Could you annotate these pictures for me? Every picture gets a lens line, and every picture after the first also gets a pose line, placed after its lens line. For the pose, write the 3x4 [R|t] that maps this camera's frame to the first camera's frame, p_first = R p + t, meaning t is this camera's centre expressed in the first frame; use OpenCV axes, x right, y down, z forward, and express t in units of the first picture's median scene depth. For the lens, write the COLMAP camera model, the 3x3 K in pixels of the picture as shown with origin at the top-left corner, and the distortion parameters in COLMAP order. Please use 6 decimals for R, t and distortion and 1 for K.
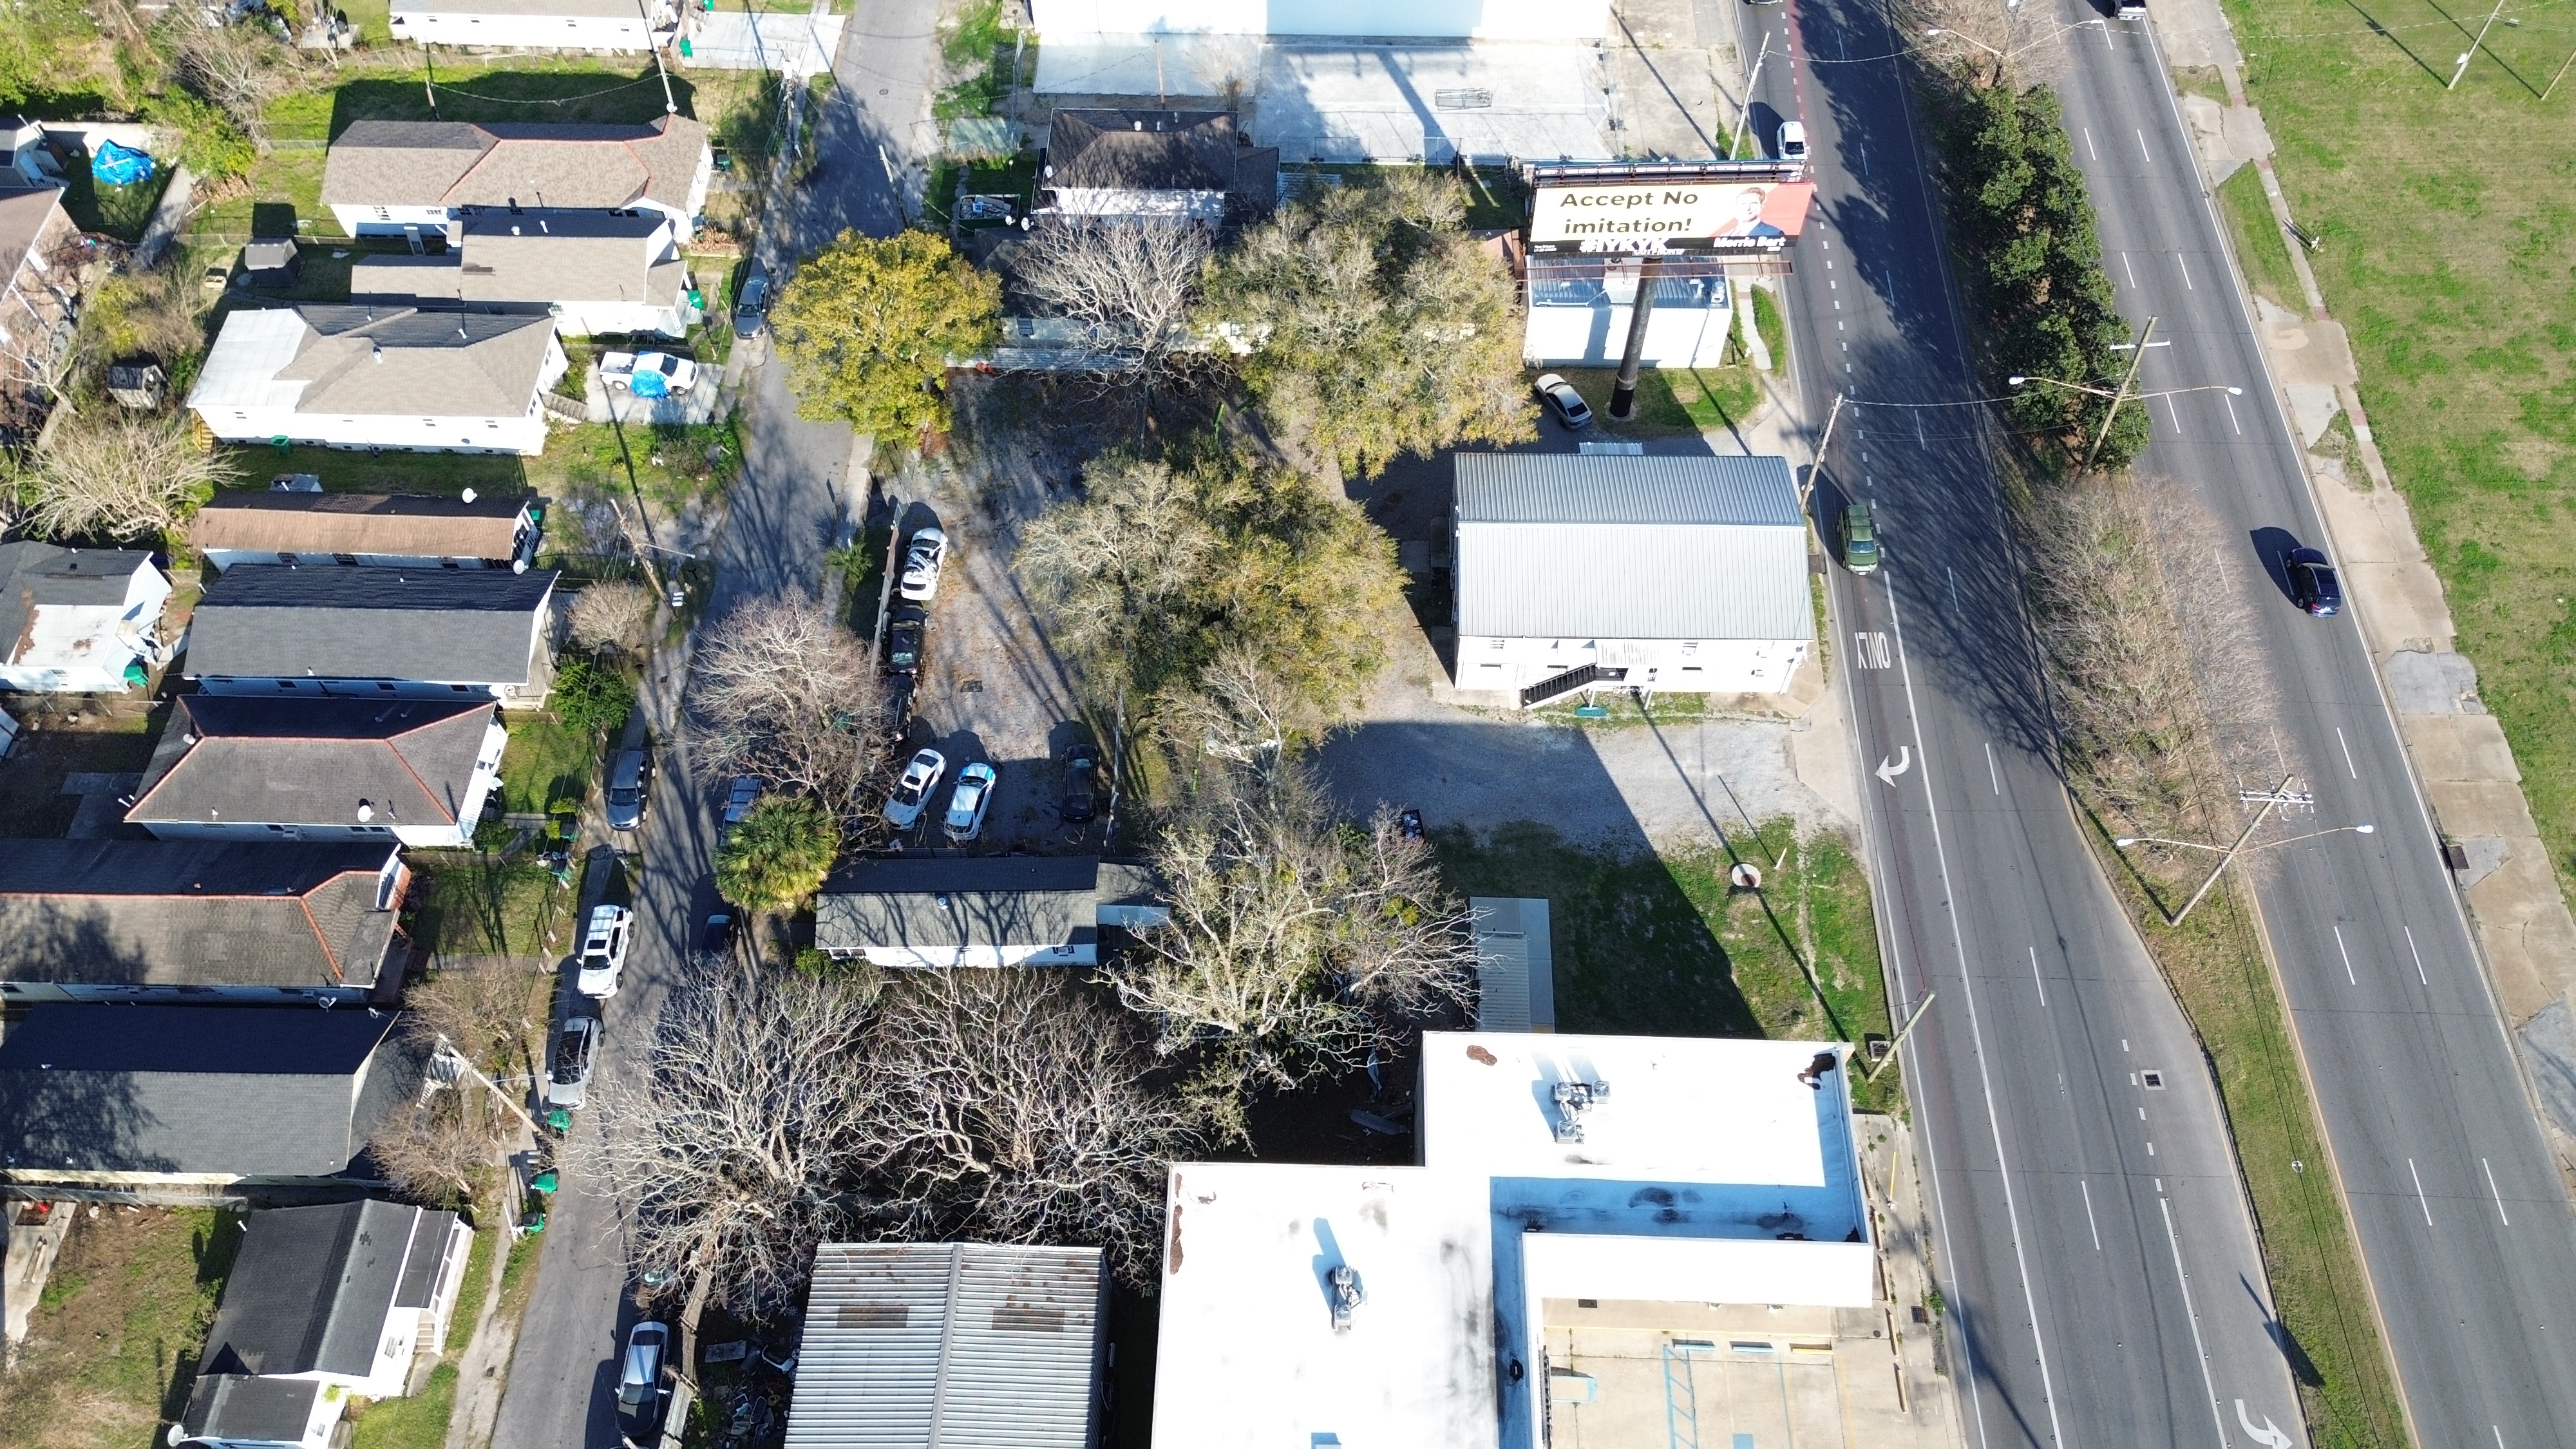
lens RADIAL K [[1832.3, 0, 1281.0], [0, 1832.3, 738.1], [0, 0, 1]] dist [0.035805, -0.008930]
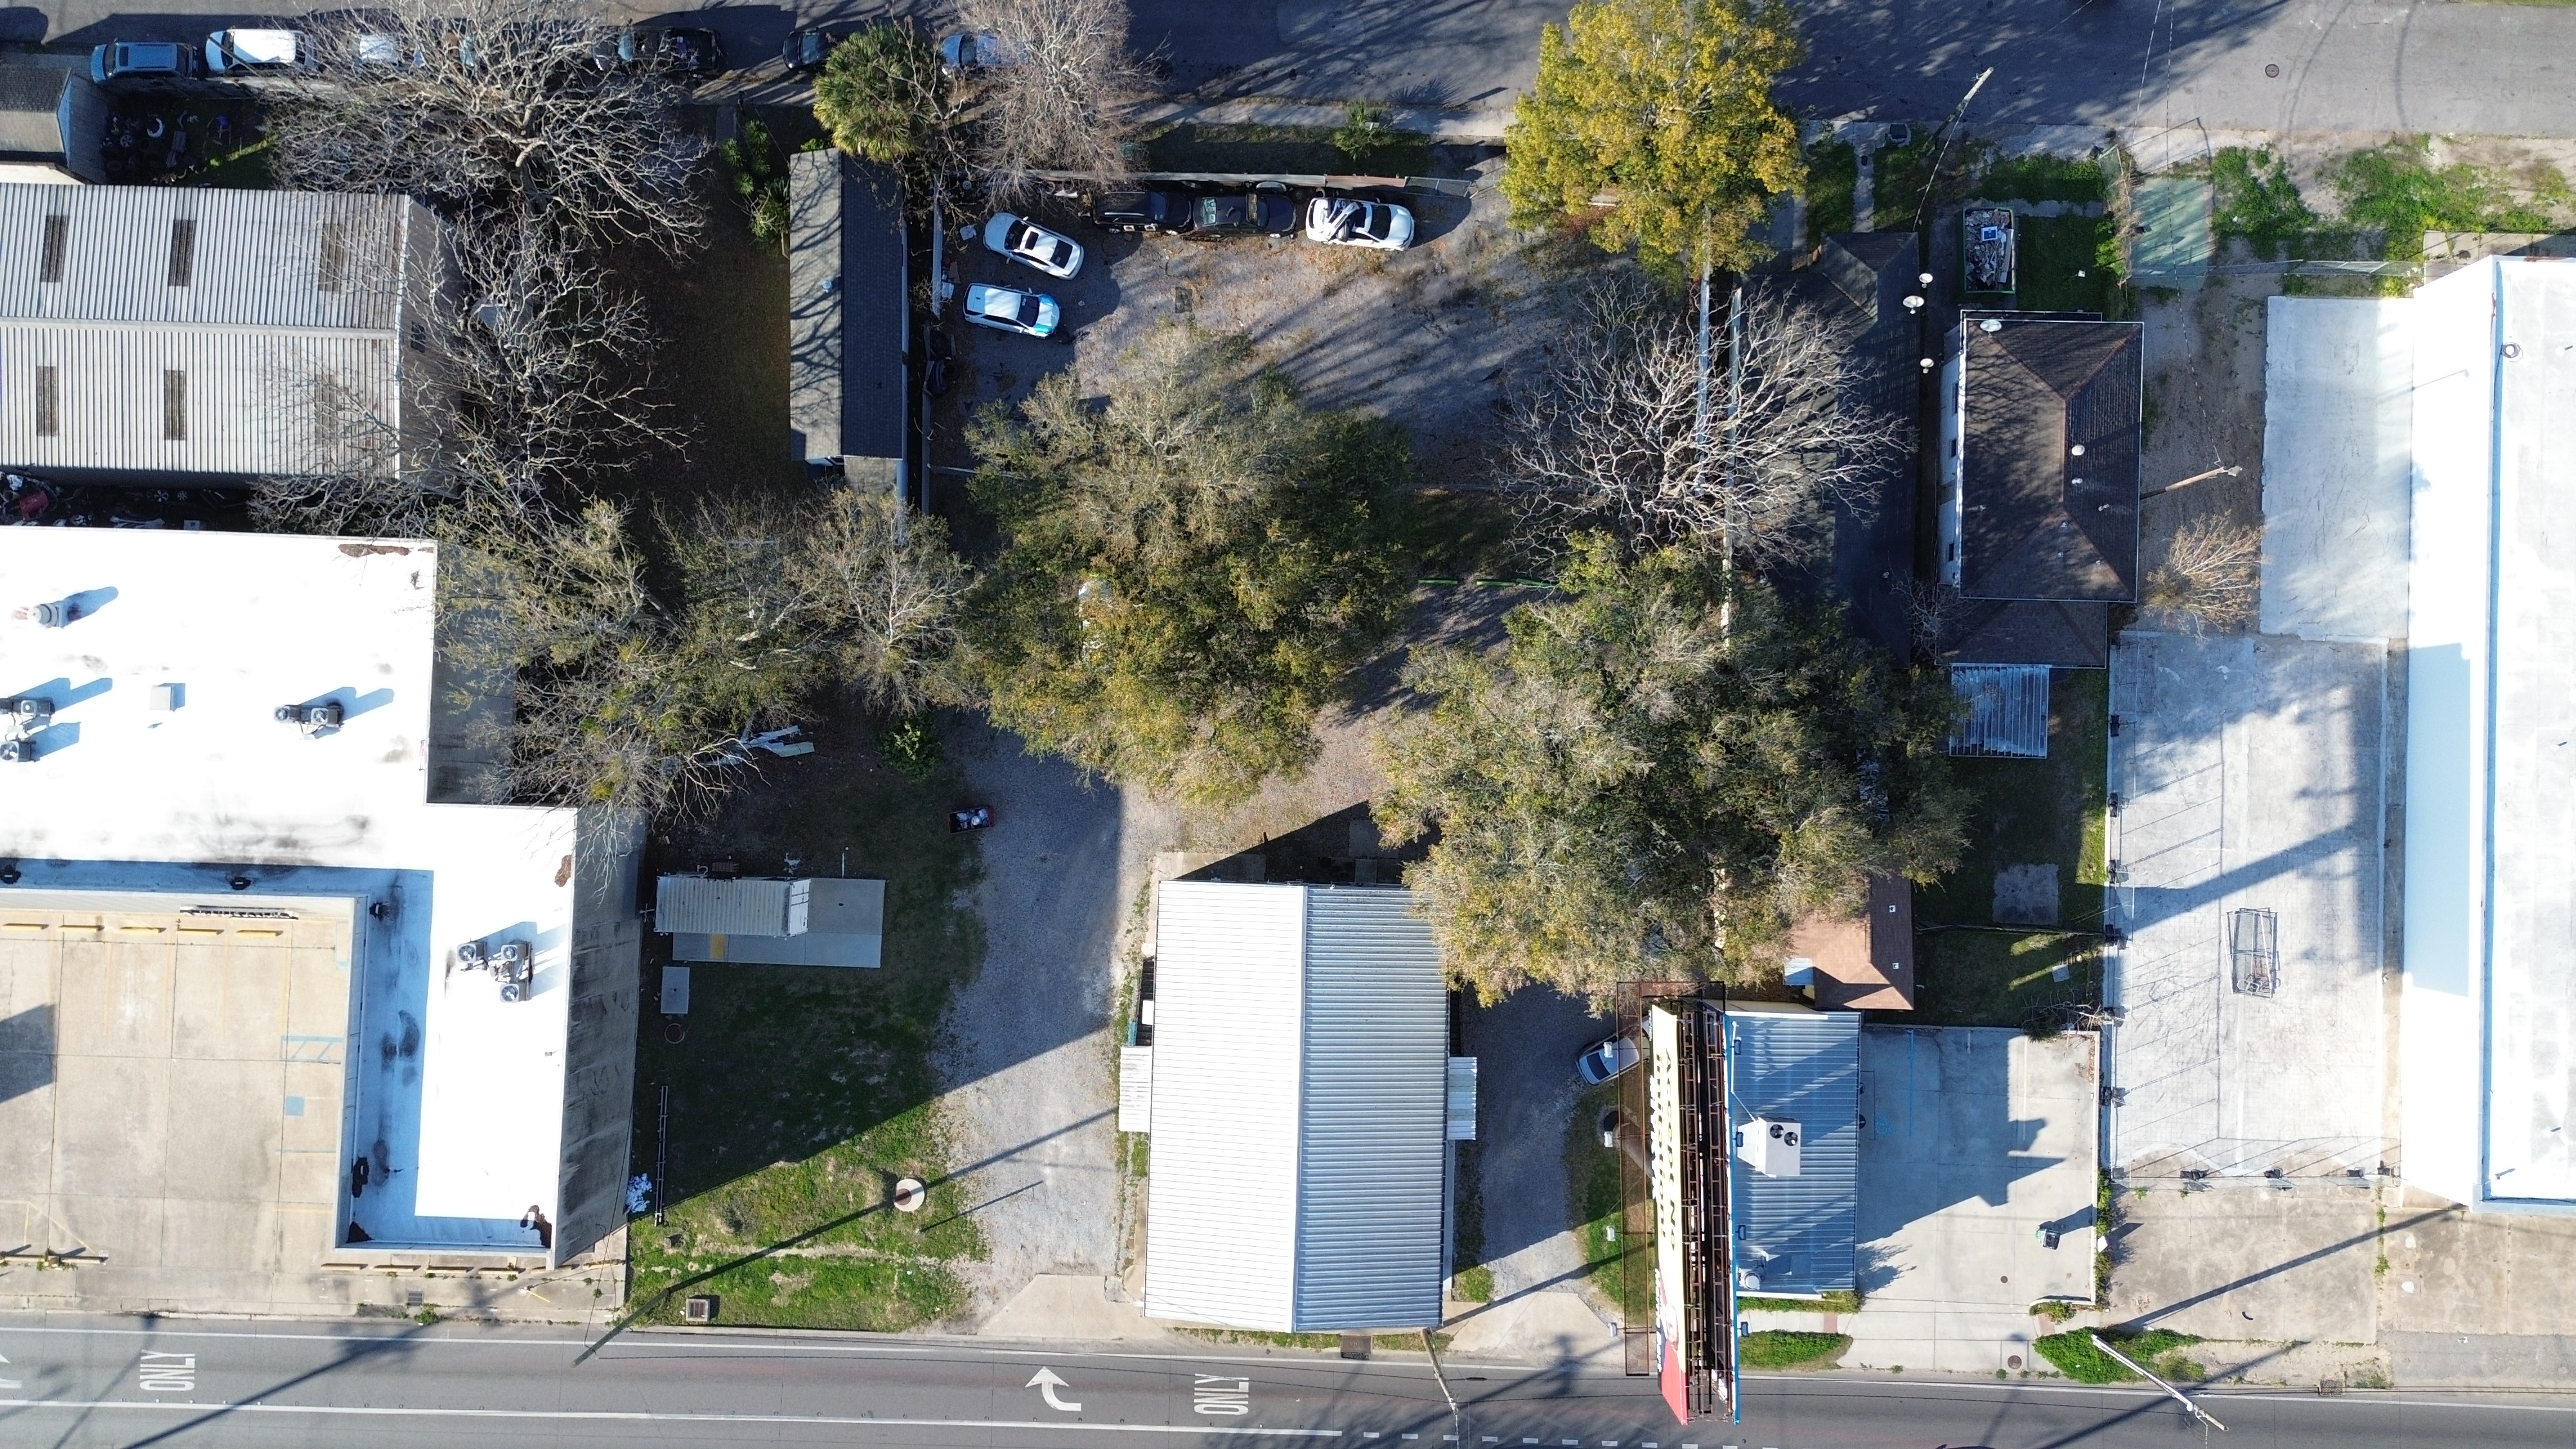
lens RADIAL K [[1832.3, 0, 1296.3], [0, 1832.3, 738.6], [0, 0, 1]] dist [0.035805, -0.008930]
pose [[-0.005011, 0.999788, -0.019951, 0.049739], [-0.842587, 0.006523, 0.538520, -0.544387], [0.538536, 0.019509, 0.842376, 0.343052]]
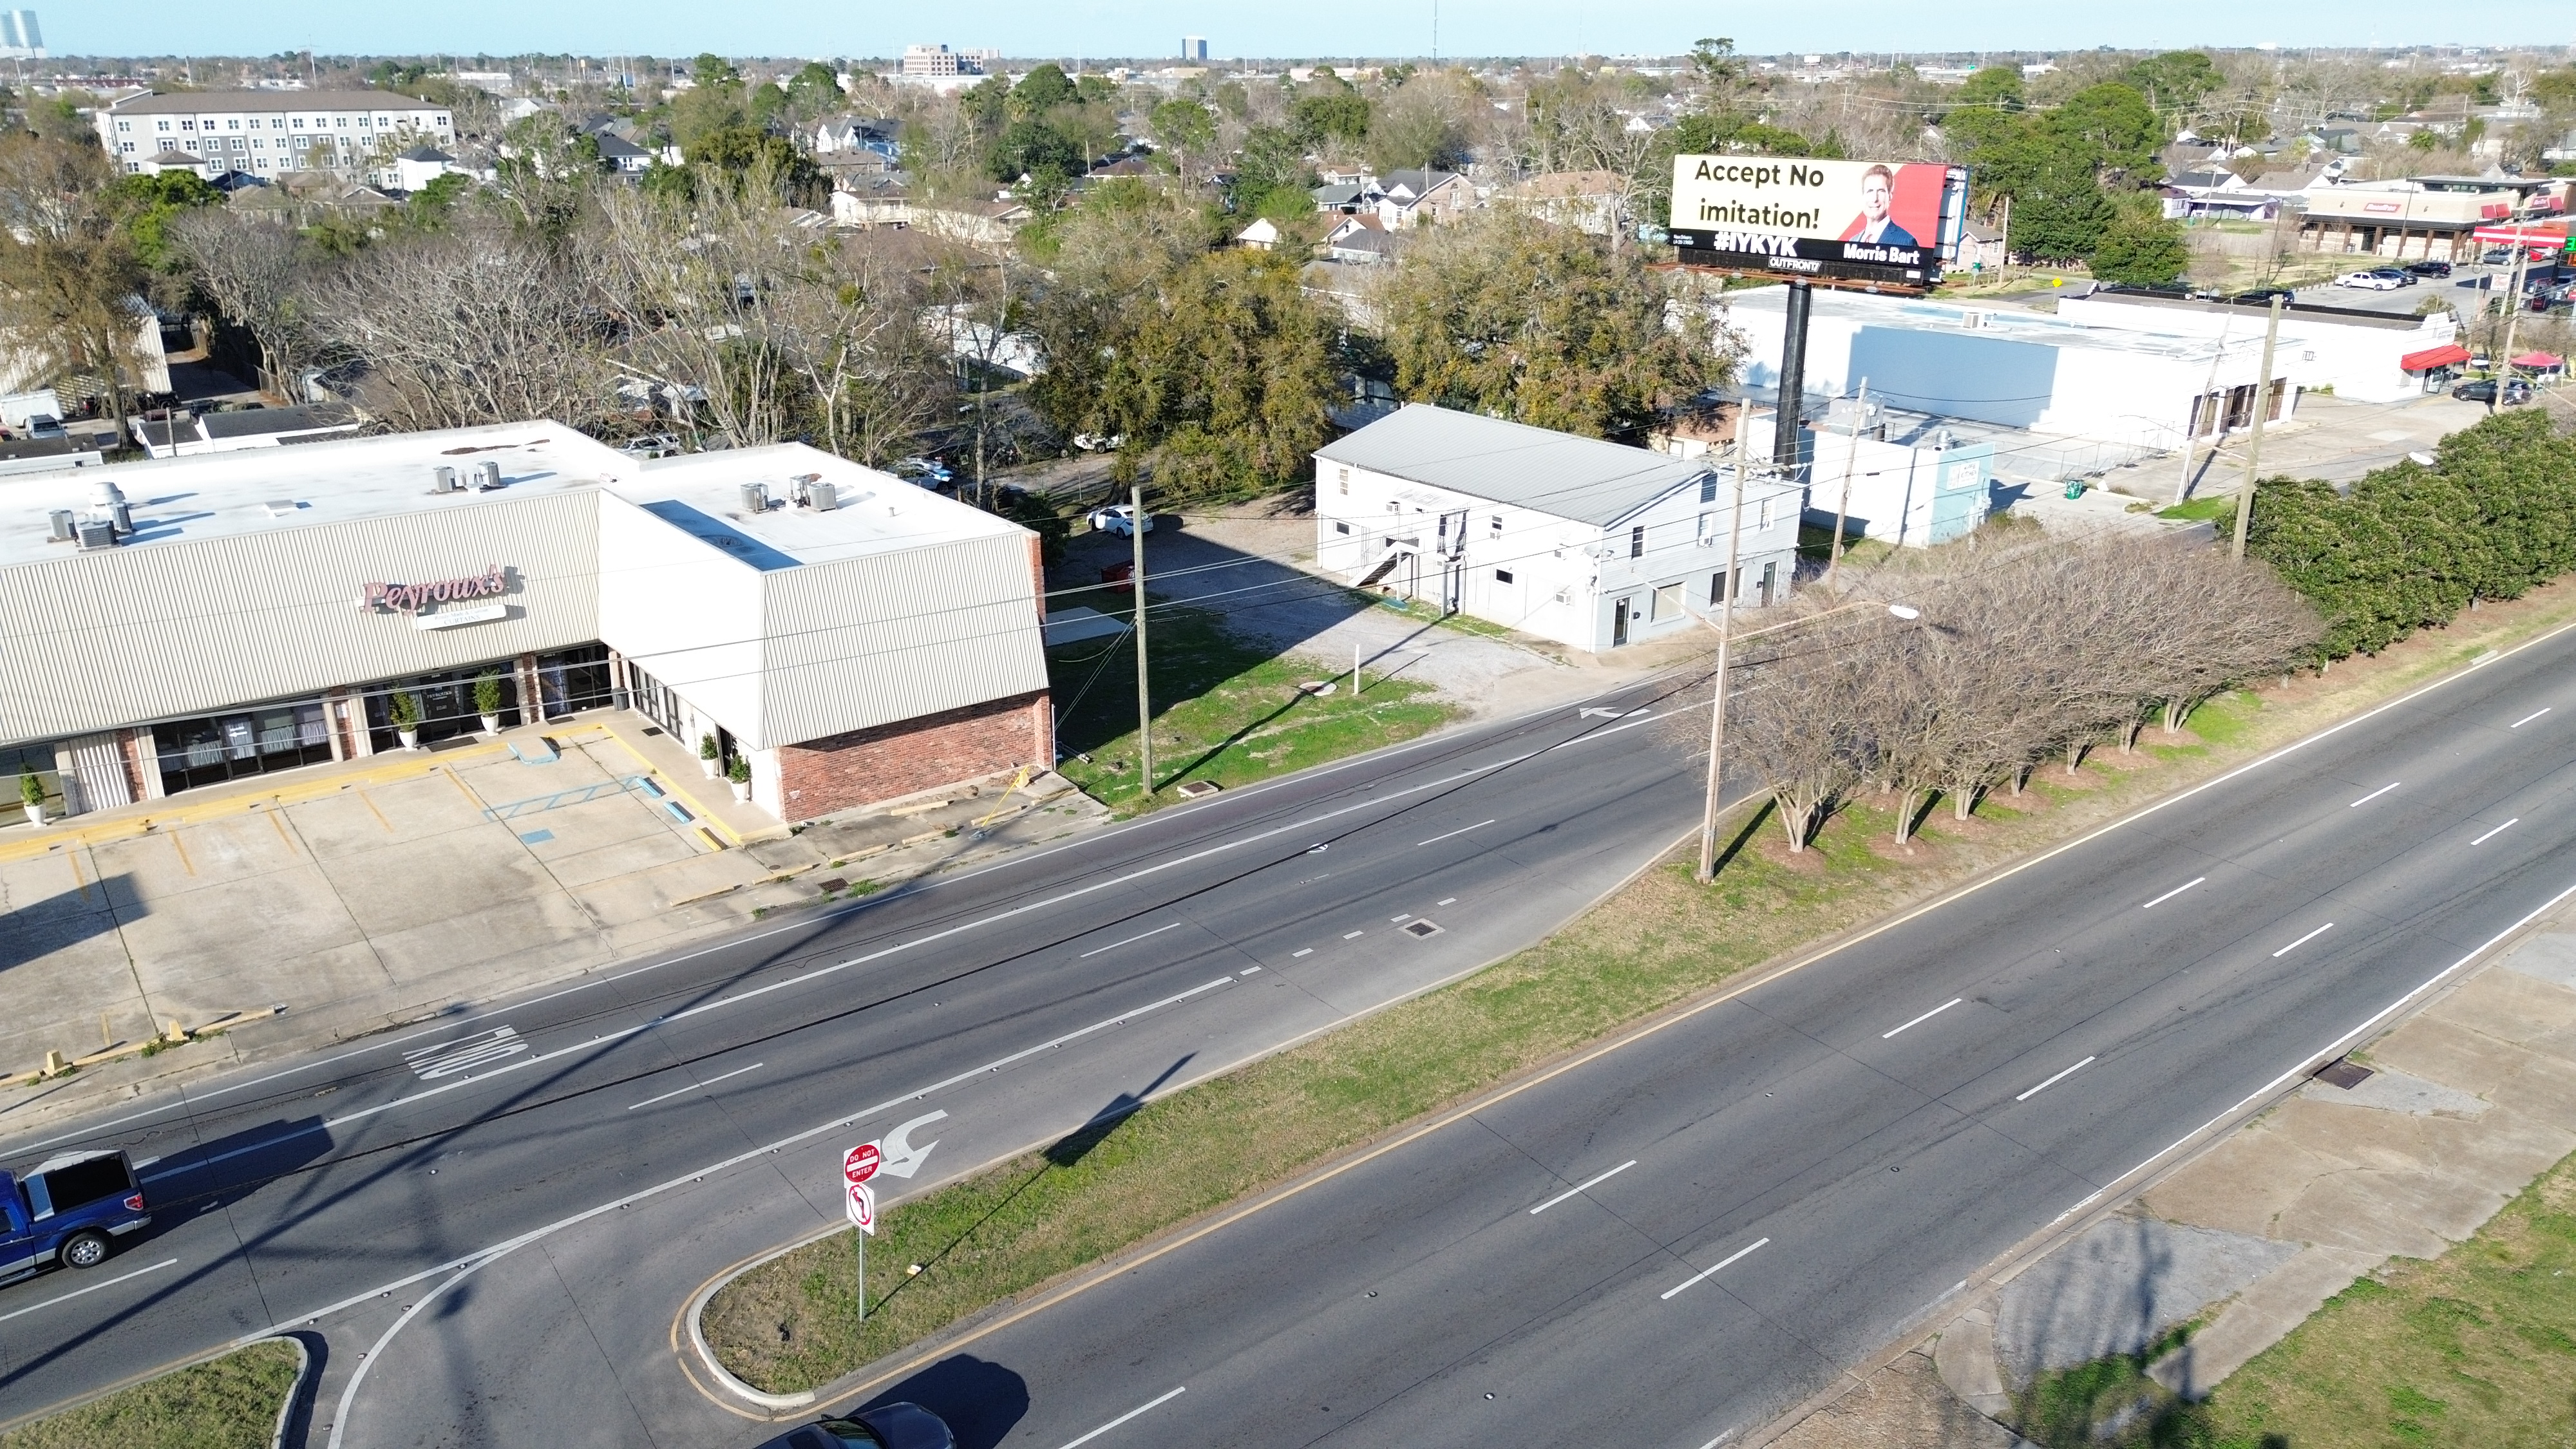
lens RADIAL K [[1832.3, 0, 1296.8], [0, 1832.3, 733.3], [0, 0, 1]] dist [0.035805, -0.008930]
pose [[0.629143, 0.274287, -0.727287, 0.768028], [-0.657444, 0.686936, -0.309655, 0.313224], [0.414665, 0.672968, 0.612509, 0.544089]]
